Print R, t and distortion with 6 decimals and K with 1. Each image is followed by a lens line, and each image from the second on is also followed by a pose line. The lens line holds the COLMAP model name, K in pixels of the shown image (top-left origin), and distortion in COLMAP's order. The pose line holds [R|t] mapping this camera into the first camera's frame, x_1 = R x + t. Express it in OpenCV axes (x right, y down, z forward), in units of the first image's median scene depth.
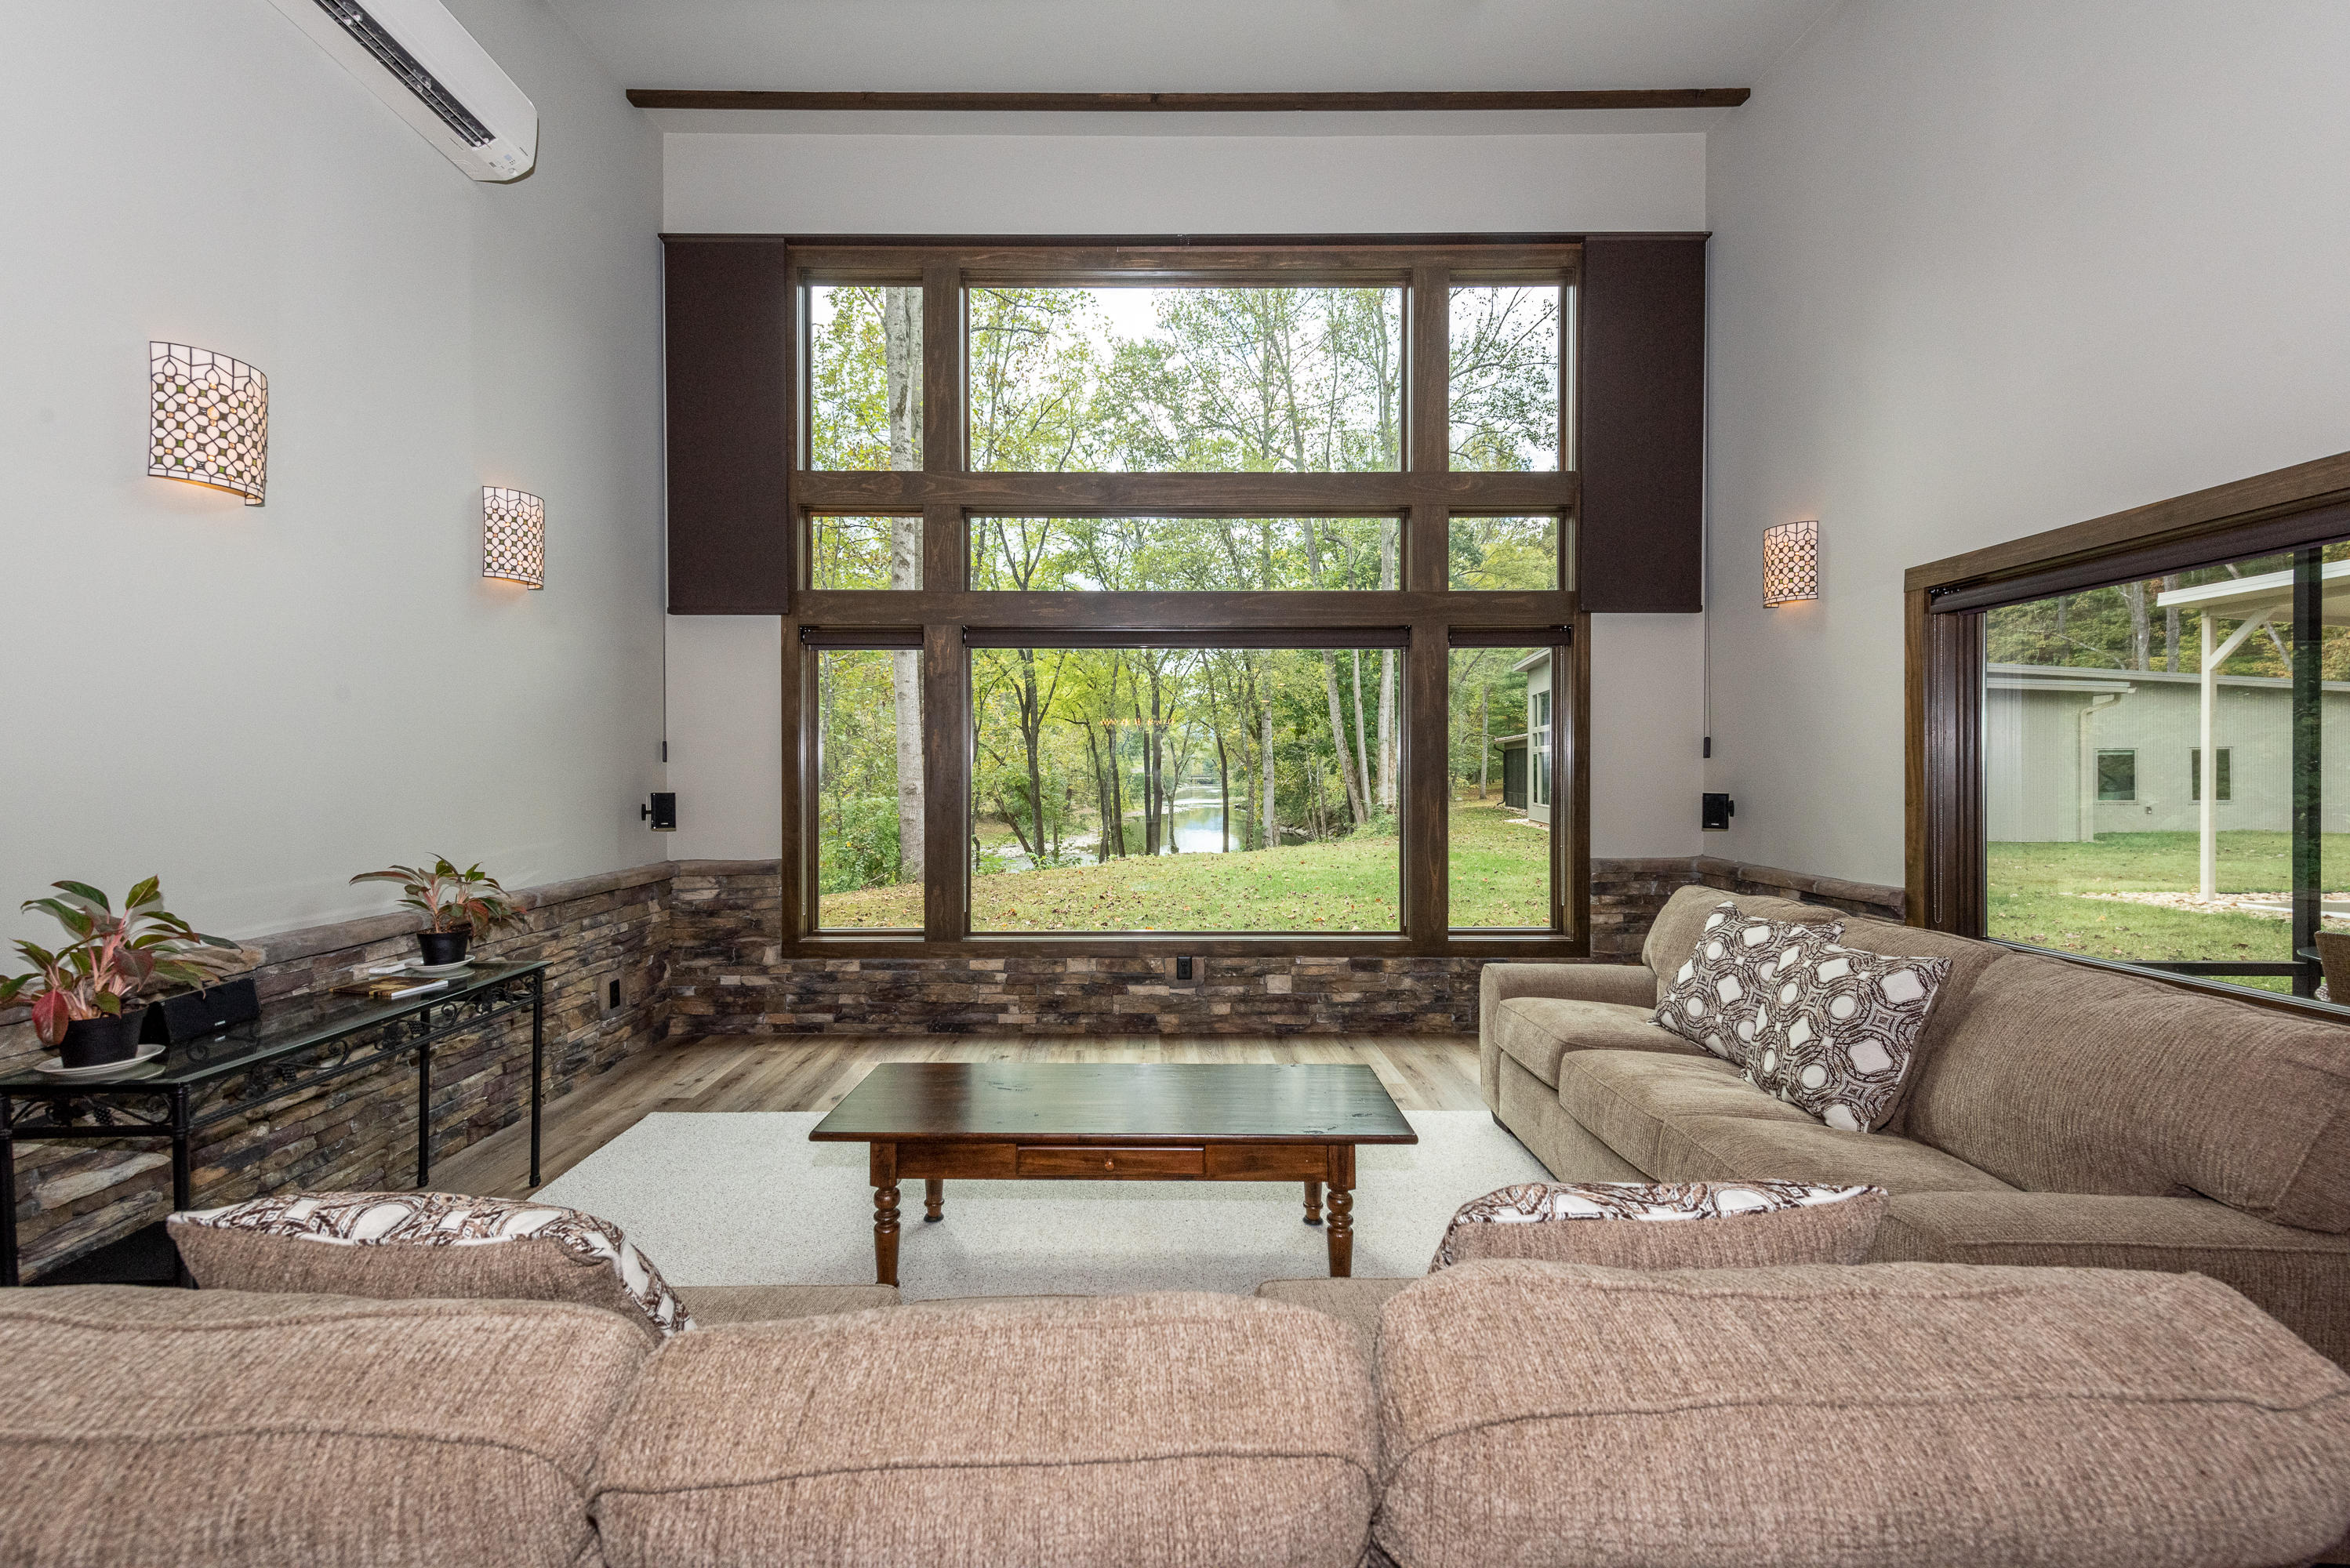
lens RADIAL K [[957.8, 0, 1177.0], [0, 957.8, 776.5], [0, 0, 1]] dist [0.020153, -0.000590]
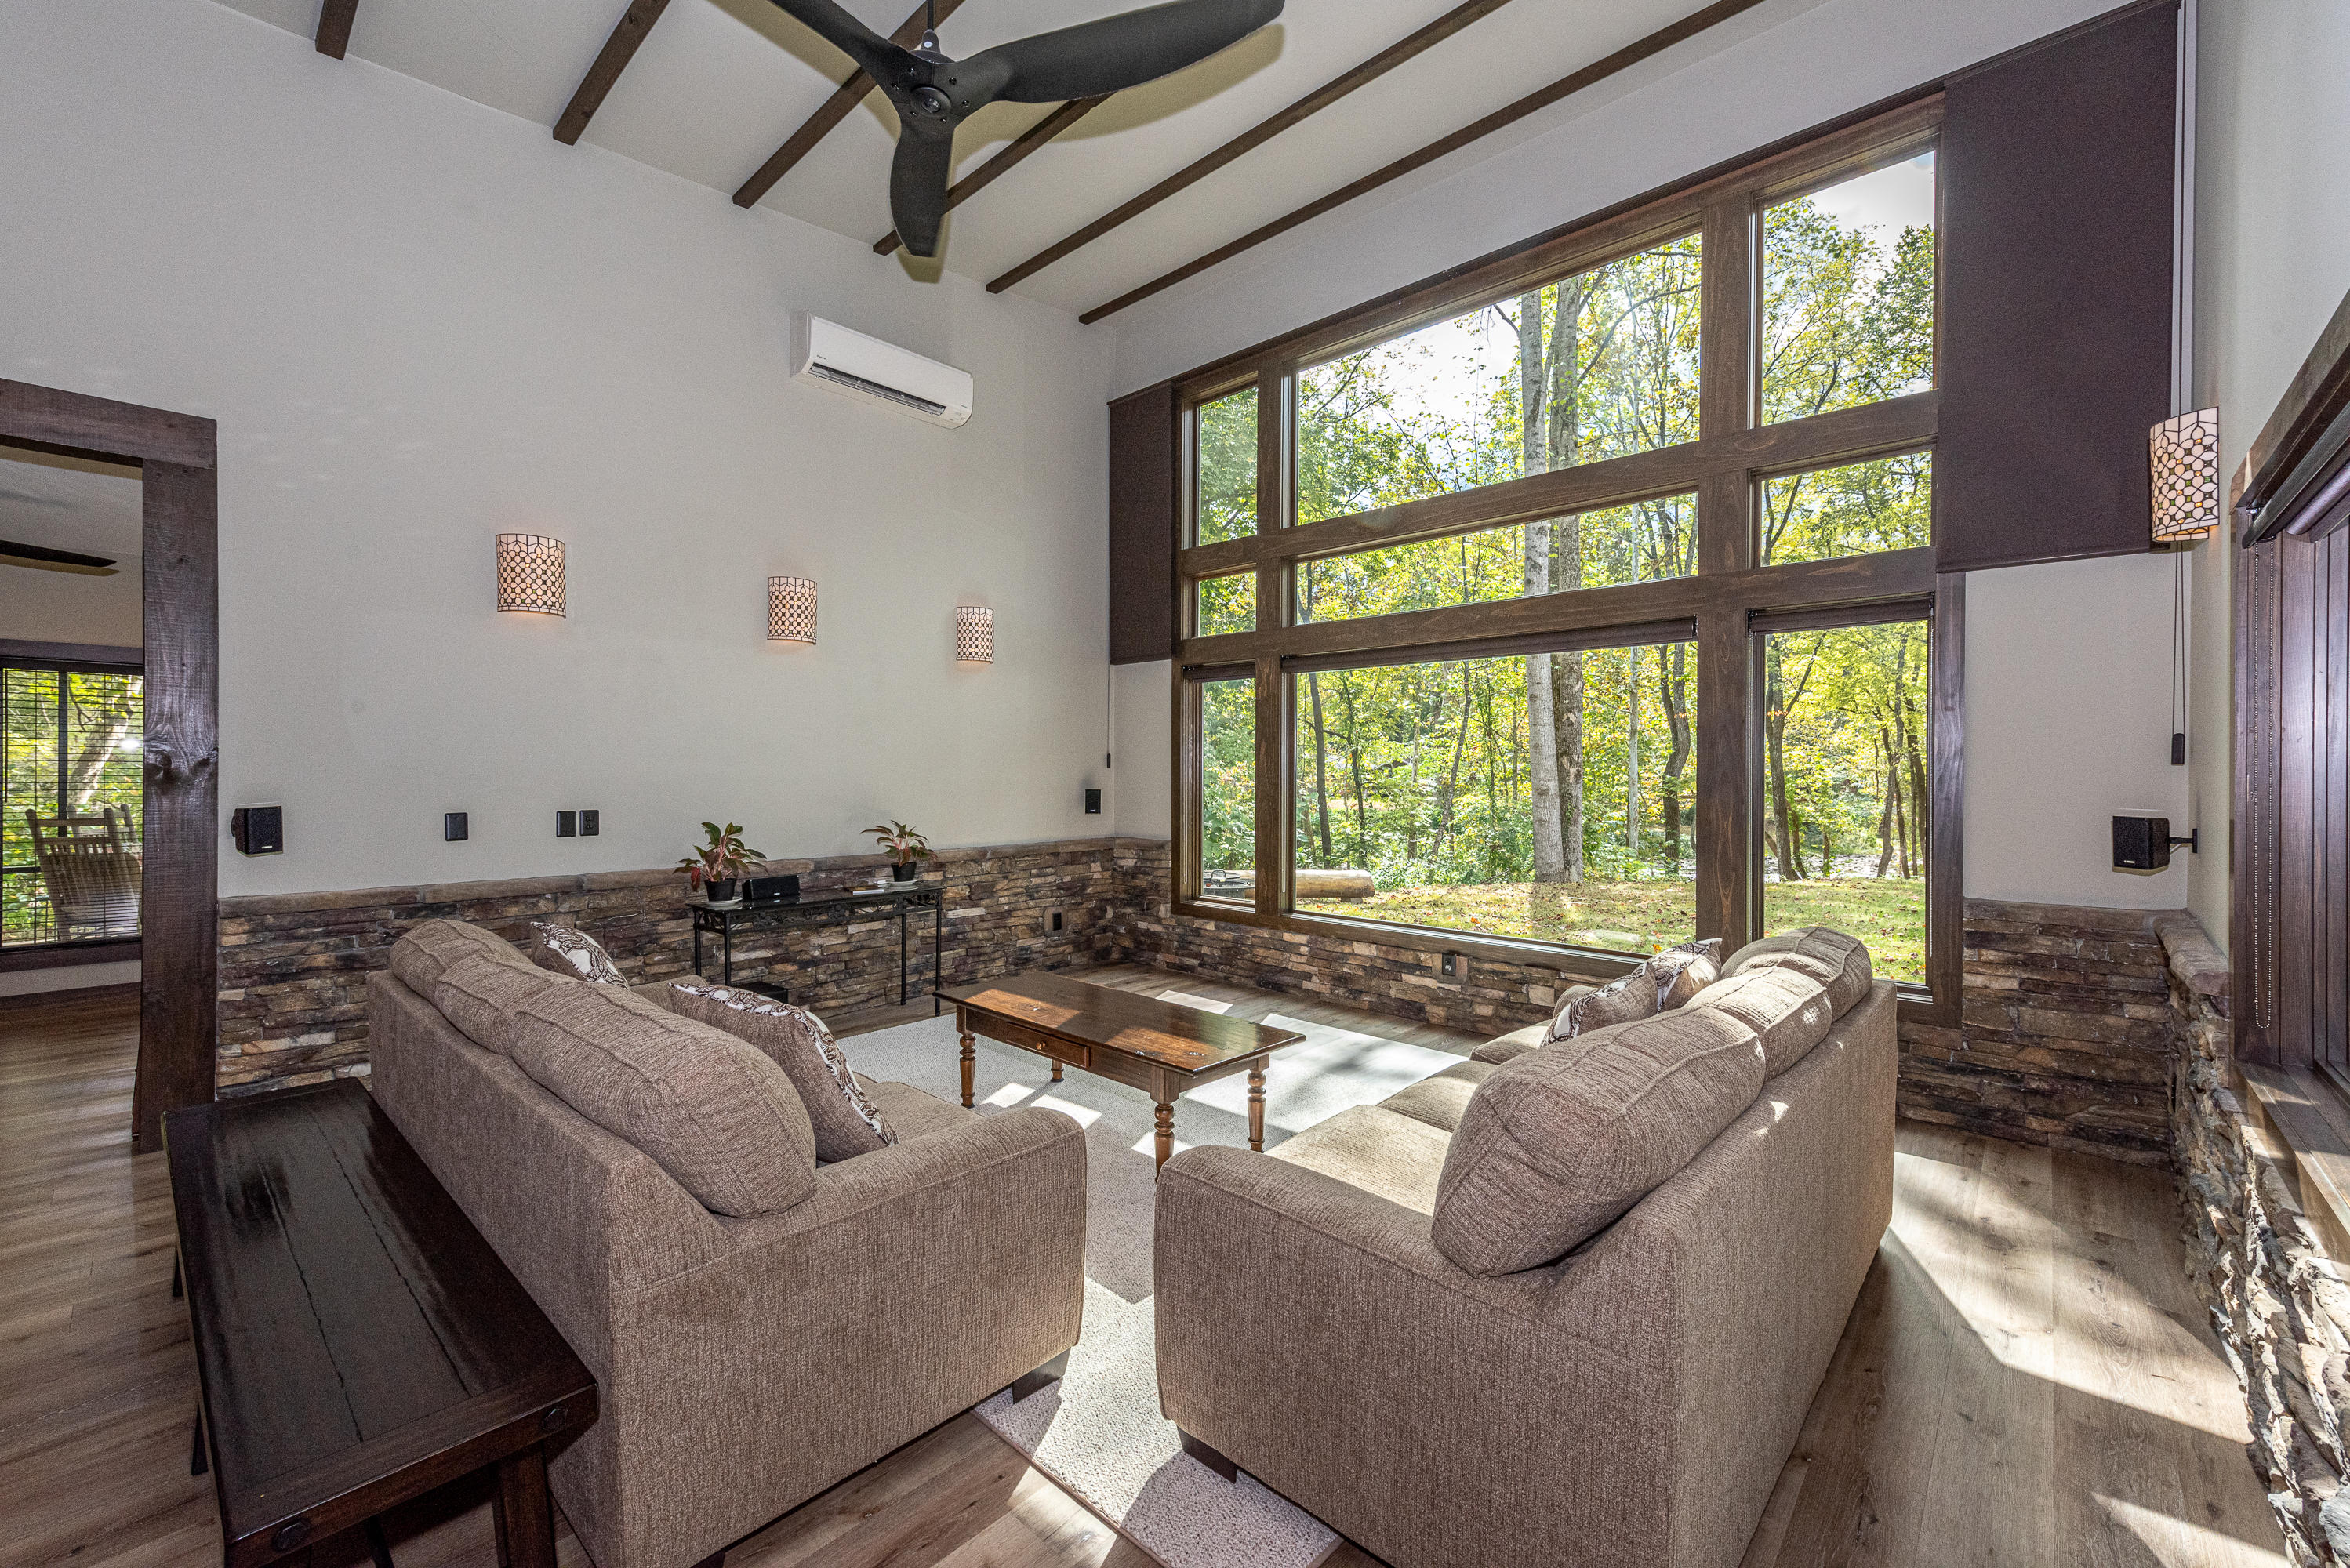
lens RADIAL K [[957.8, 0, 1186.8], [0, 957.8, 775.4], [0, 0, 1]] dist [0.020153, -0.000590]
pose [[0.733048, 0.007774, -0.680132, 0.513217], [-0.007795, 0.999965, 0.003028, -0.008632], [0.680132, 0.003082, 0.733083, 0.031520]]
